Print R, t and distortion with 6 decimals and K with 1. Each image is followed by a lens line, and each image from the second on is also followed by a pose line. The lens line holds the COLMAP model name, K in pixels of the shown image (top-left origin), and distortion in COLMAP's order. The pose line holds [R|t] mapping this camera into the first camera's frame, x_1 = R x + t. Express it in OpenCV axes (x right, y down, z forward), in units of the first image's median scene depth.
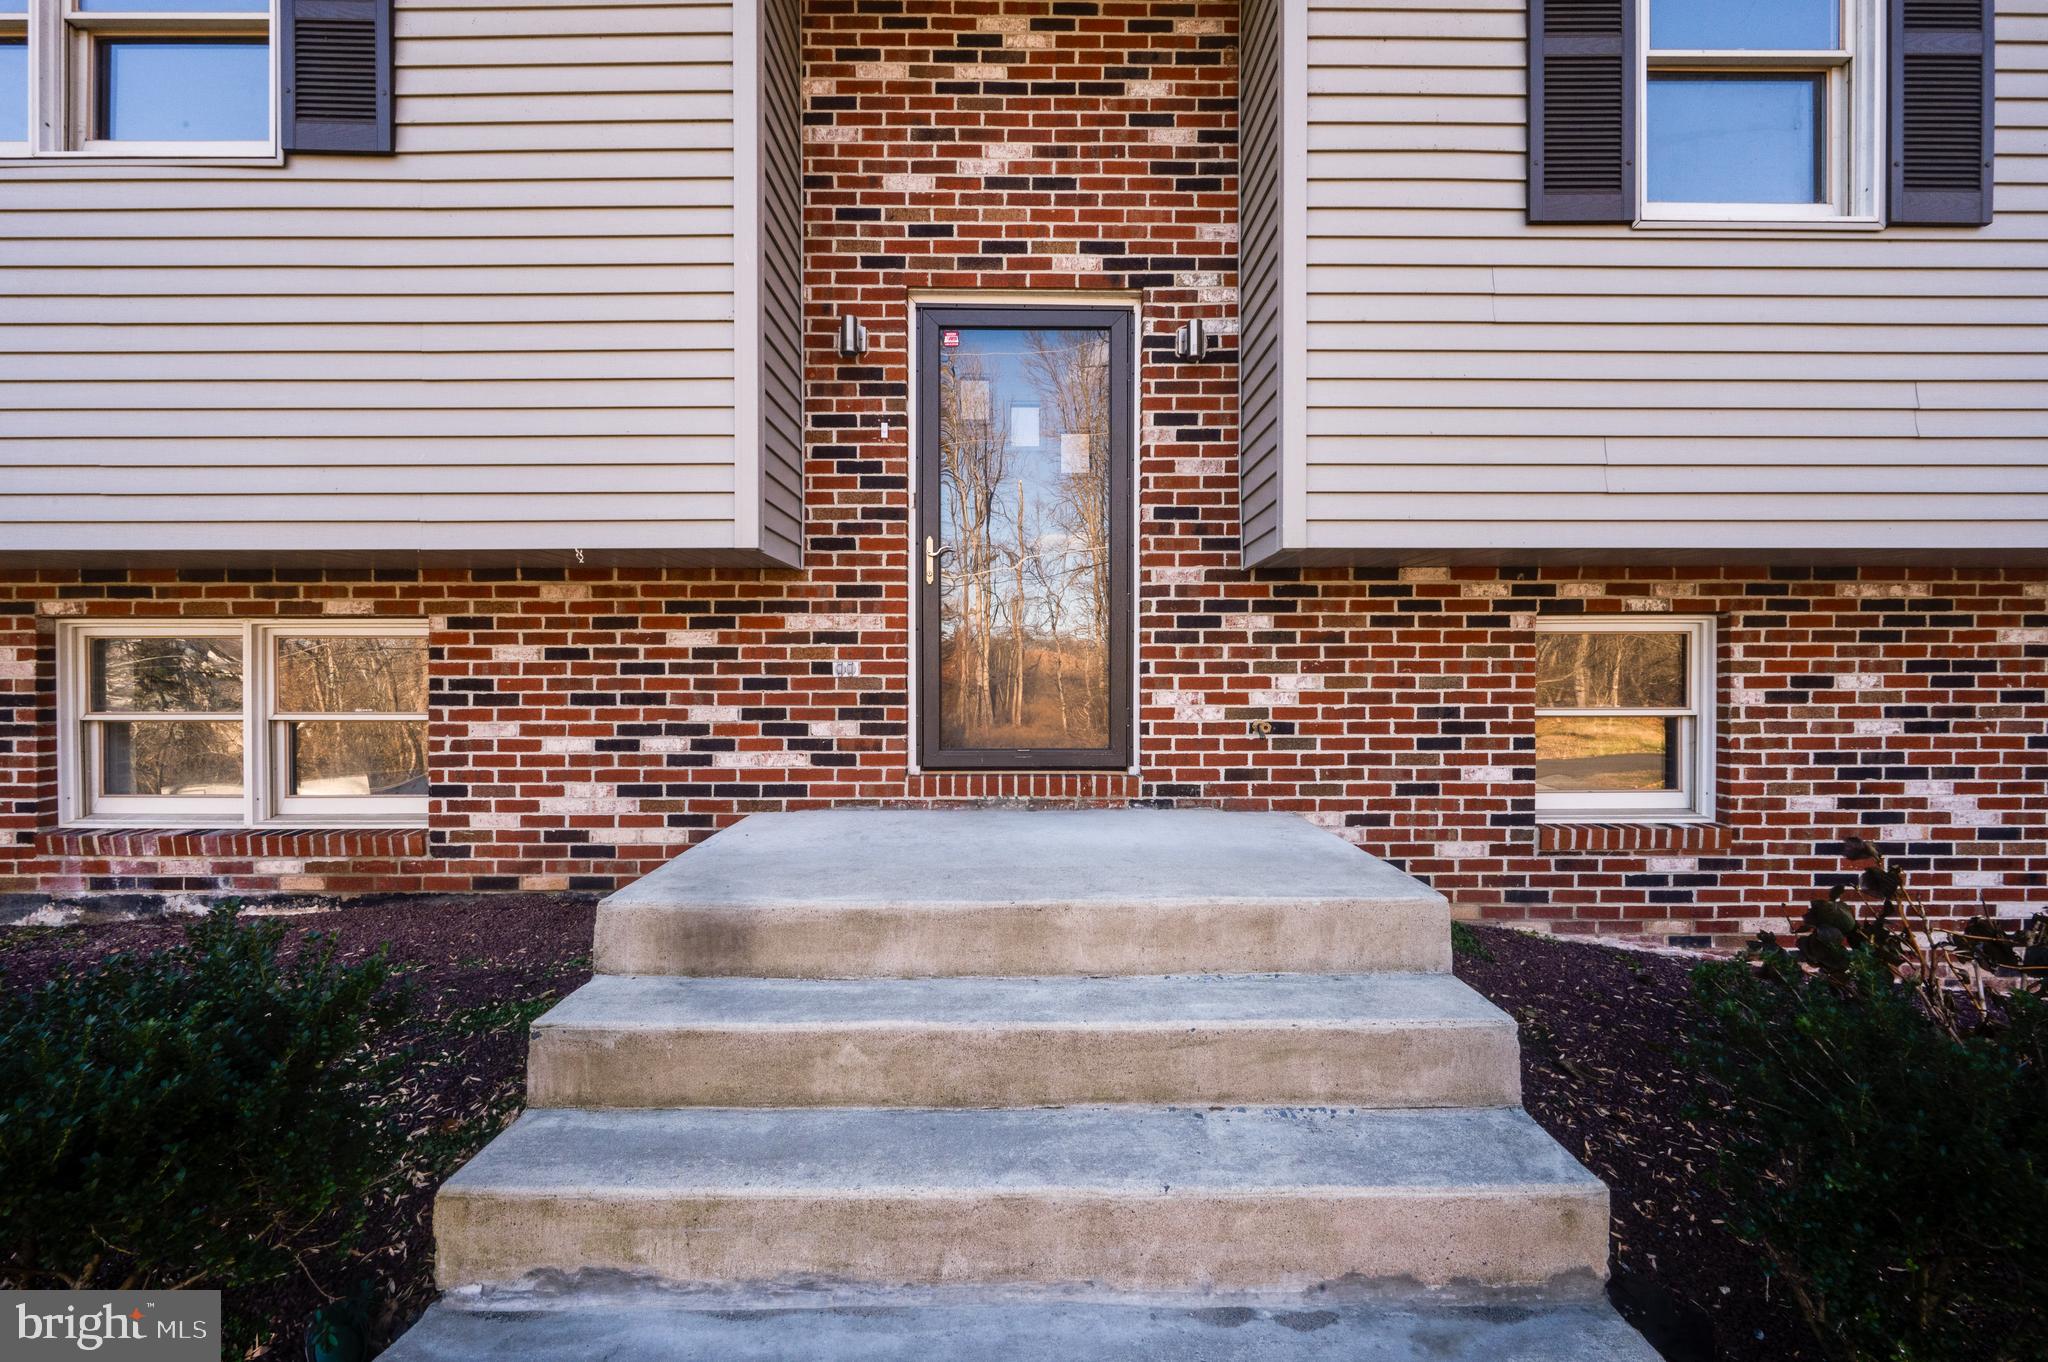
lens RADIAL K [[806.0, 0, 1028.4], [0, 806.0, 689.3], [0, 0, 1]] dist [-0.001884, 0.000129]
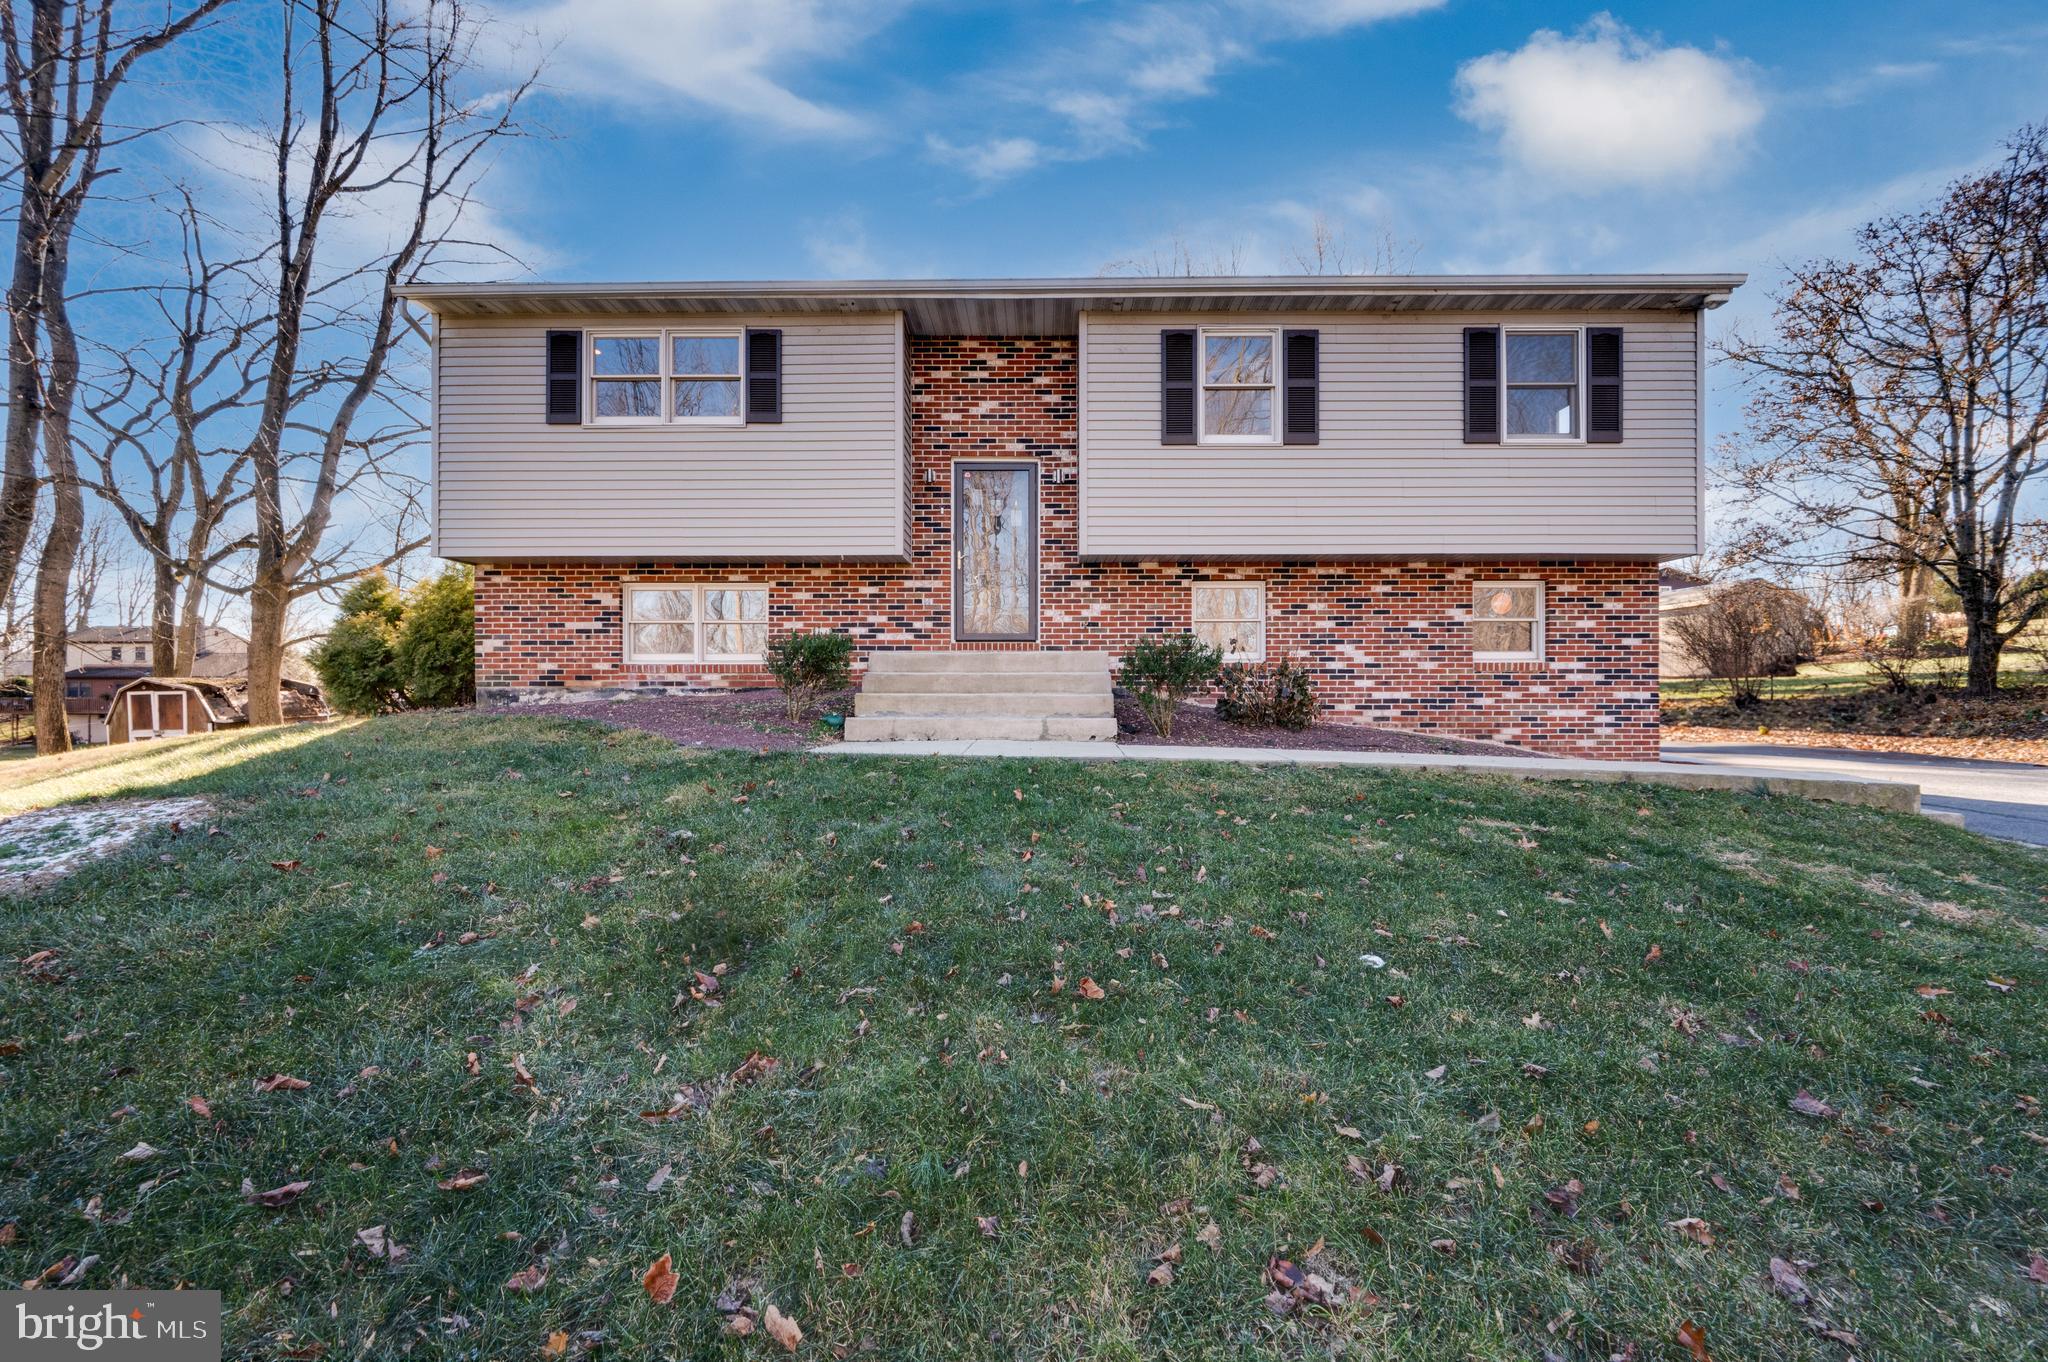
lens RADIAL K [[806.0, 0, 1044.7], [0, 806.0, 710.3], [0, 0, 1]] dist [-0.001884, 0.000129]
pose [[0.999867, 0.001637, -0.016234, 0.198763], [-0.001602, 0.999996, 0.002198, 0.321785], [0.016237, -0.002171, 0.999866, -1.613967]]
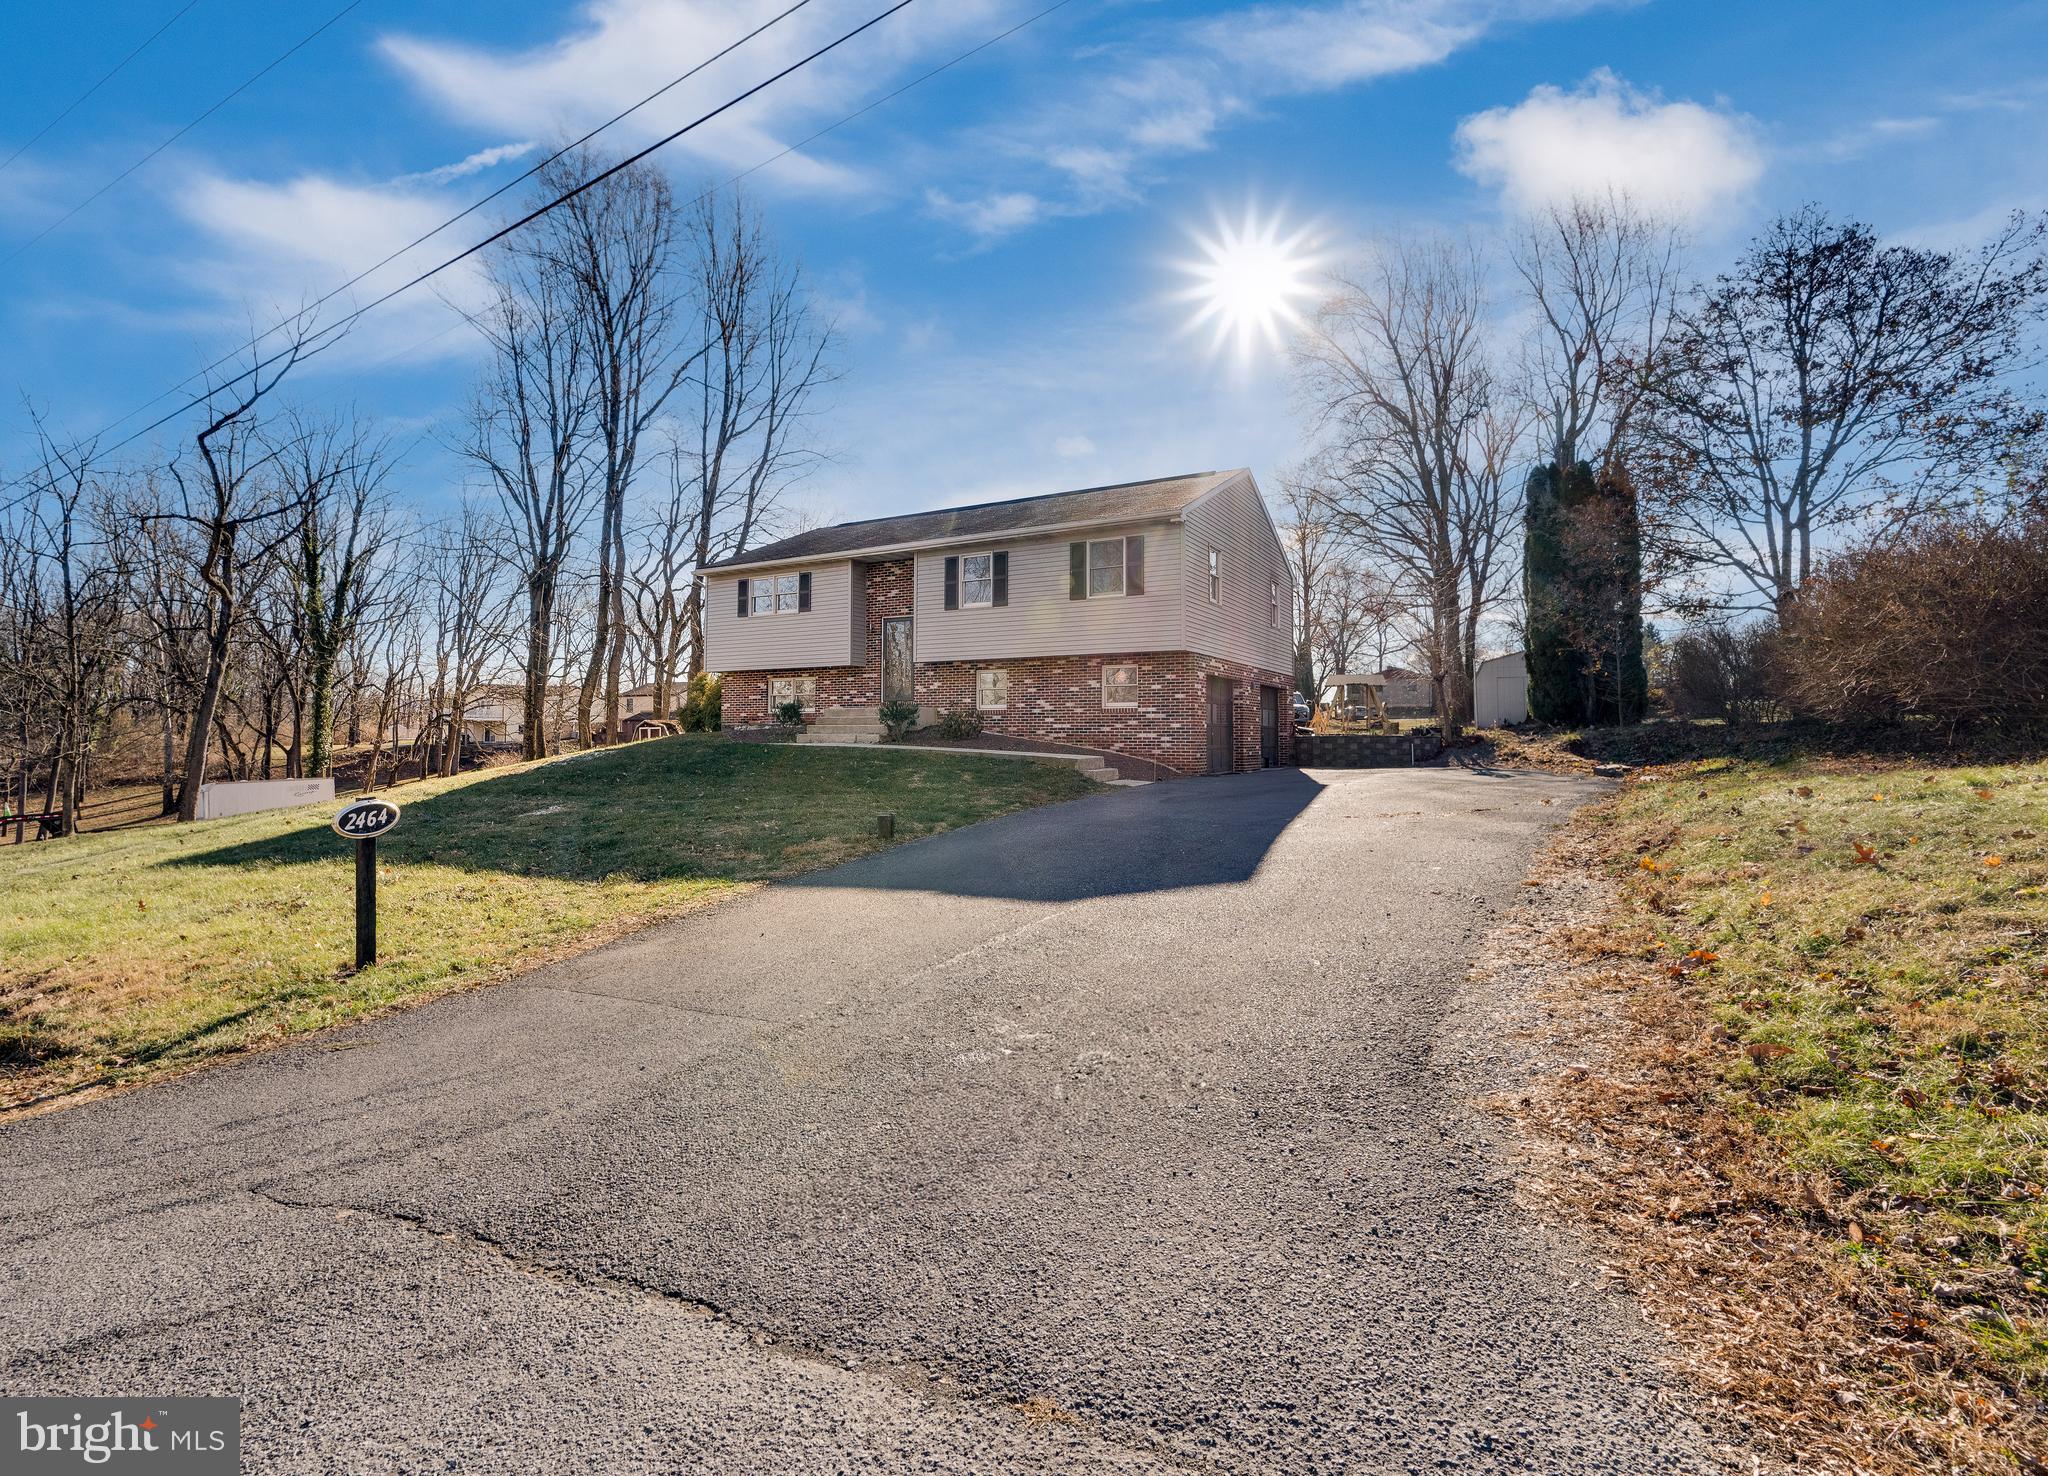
lens RADIAL K [[926.2, 0, 1005.8], [0, 926.2, 735.6], [0, 0, 1]] dist [-0.001787, -0.000019]
pose [[0.866880, 0.003539, -0.498505, 3.869931], [-0.013159, 0.999789, -0.015787, 0.434248], [0.498344, 0.020245, 0.866743, -4.204121]]
